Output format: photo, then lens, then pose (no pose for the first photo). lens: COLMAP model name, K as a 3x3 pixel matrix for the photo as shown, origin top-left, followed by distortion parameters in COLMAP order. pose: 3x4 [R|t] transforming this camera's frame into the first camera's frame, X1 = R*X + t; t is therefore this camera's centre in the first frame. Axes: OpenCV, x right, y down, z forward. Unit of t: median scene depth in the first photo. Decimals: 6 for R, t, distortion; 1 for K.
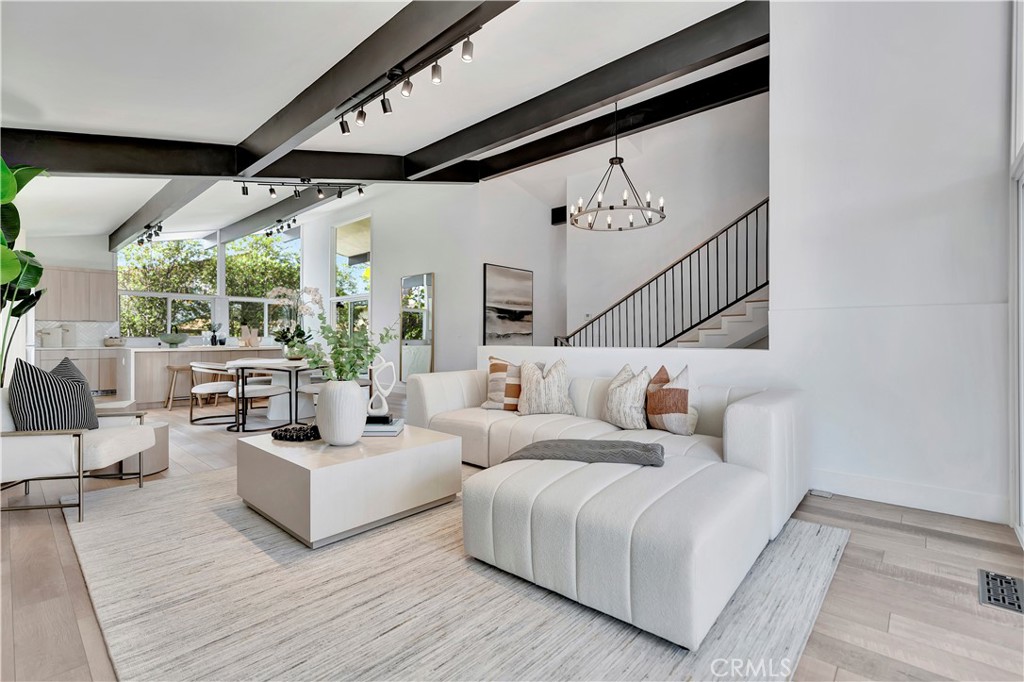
lens RADIAL K [[465.2, 0, 511.0], [0, 465.2, 336.6], [0, 0, 1]] dist [-0.015025, 0.004823]
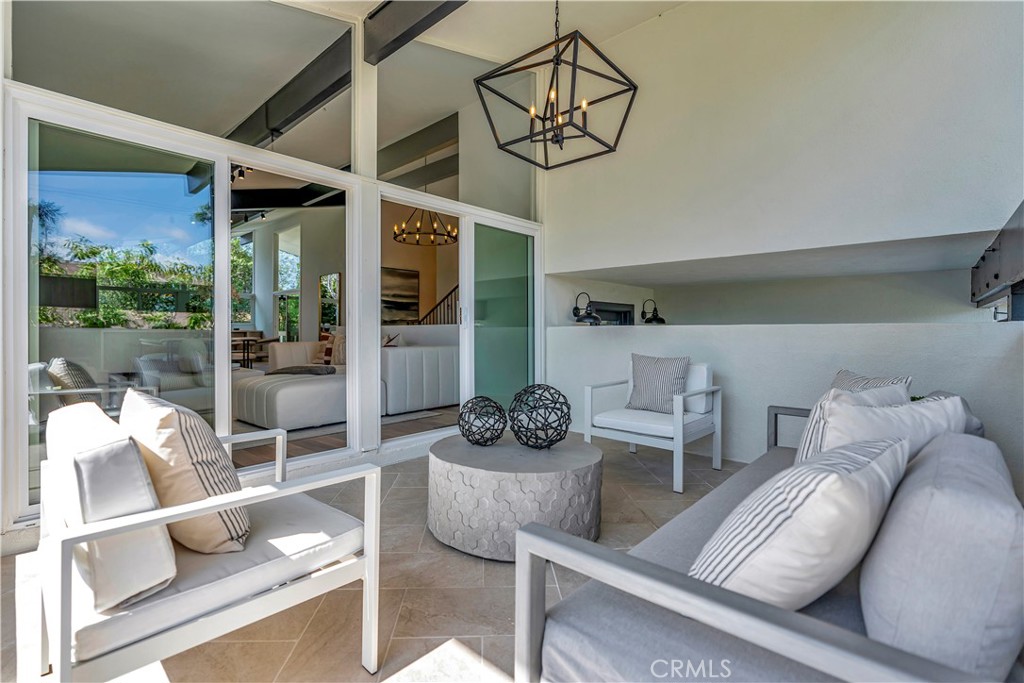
lens RADIAL K [[465.2, 0, 505.7], [0, 465.2, 337.6], [0, 0, 1]] dist [-0.015025, 0.004823]
pose [[0.999975, -0.002917, 0.006371, 0.275723], [0.002779, 0.999763, 0.021591, 0.014995], [-0.006432, -0.021573, 0.999747, -0.280167]]
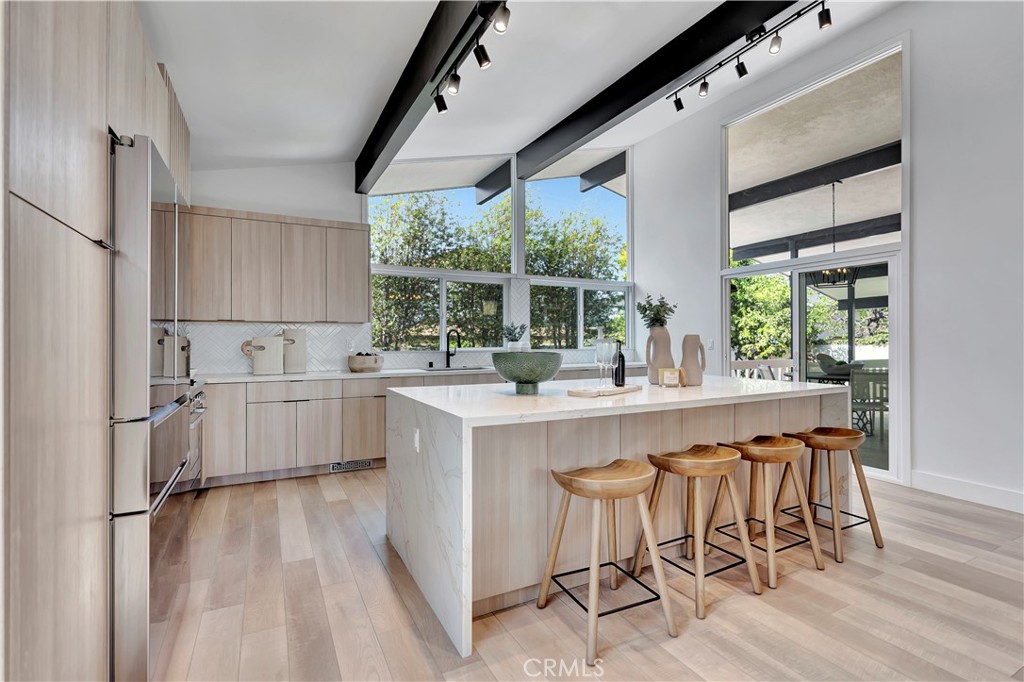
lens RADIAL K [[465.2, 0, 509.5], [0, 465.2, 340.3], [0, 0, 1]] dist [-0.015025, 0.004823]
pose [[0.936901, -0.003407, -0.349579, -0.545328], [0.003032, 0.999994, -0.001620, -0.012594], [0.349583, 0.000457, 0.936905, 0.590156]]
